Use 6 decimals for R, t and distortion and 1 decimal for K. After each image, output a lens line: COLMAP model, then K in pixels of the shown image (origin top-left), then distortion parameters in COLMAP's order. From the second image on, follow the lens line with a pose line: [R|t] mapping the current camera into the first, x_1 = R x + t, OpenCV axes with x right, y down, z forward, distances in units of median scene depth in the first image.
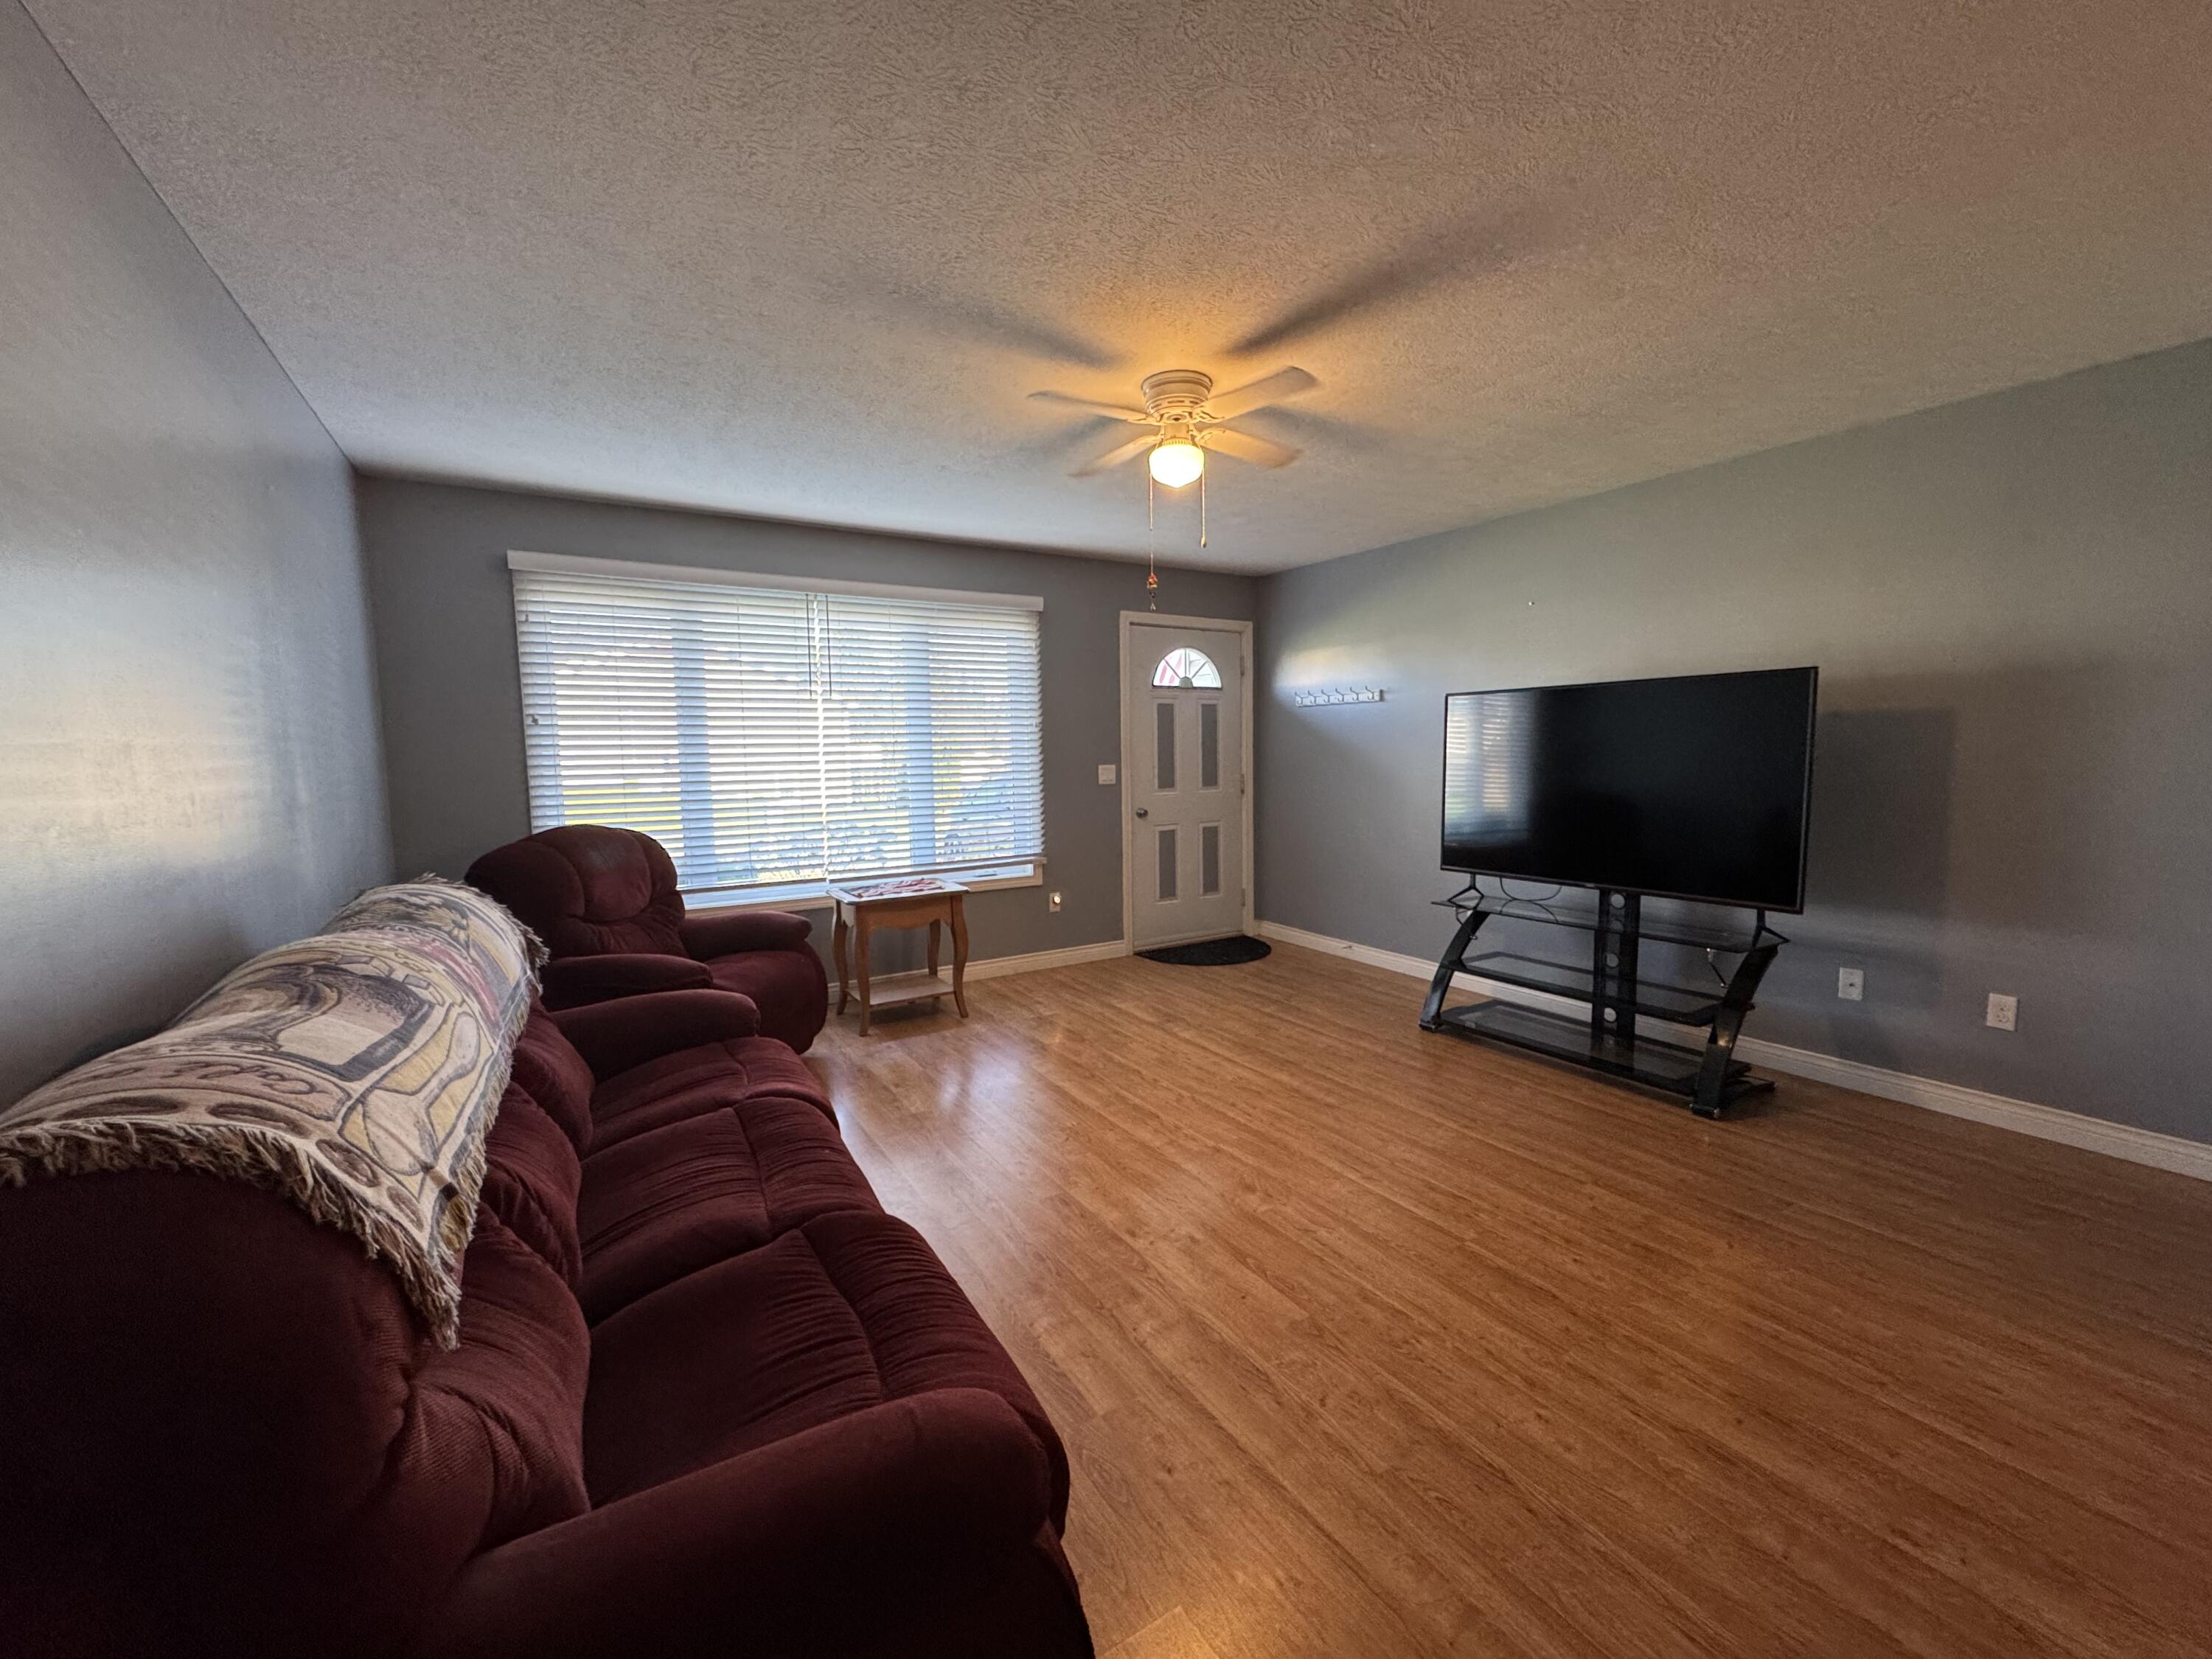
lens RADIAL K [[886.6, 0, 1096.7], [0, 886.6, 825.8], [0, 0, 1]] dist [-0.000021, 0.000148]
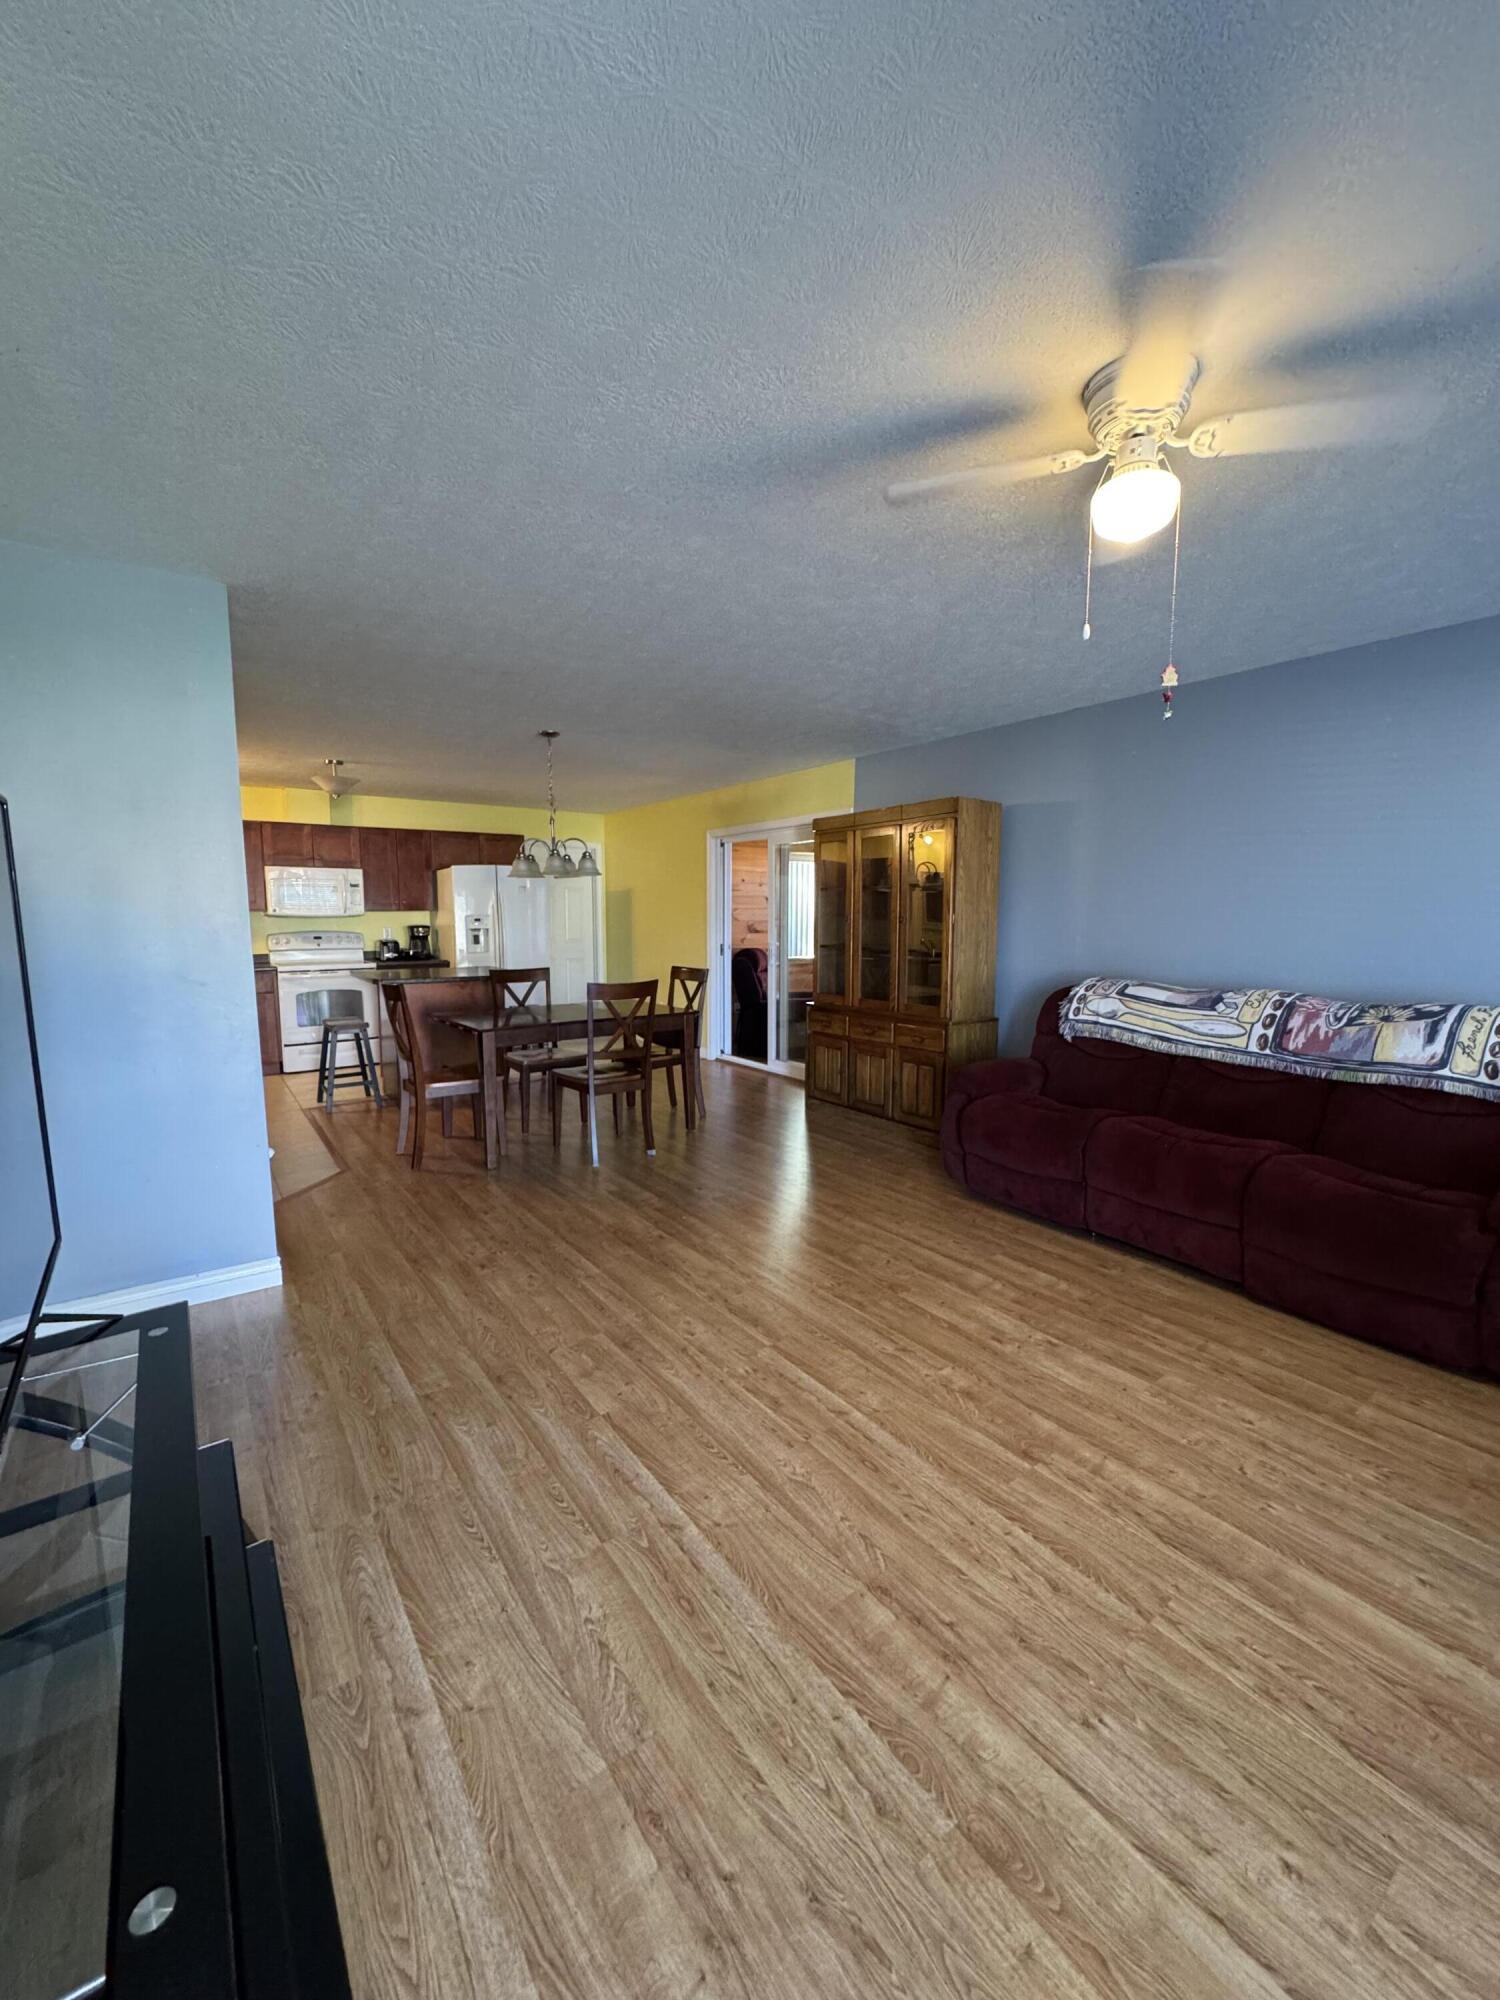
lens RADIAL K [[801.6, 0, 747.1], [0, 801.6, 998.8], [0, 0, 1]] dist [-0.000021, 0.000148]
pose [[-0.996653, 0.022042, -0.078721, 0.461887], [0.006505, 0.981293, 0.192410, -0.167665], [0.081489, 0.191254, -0.978152, 1.730083]]
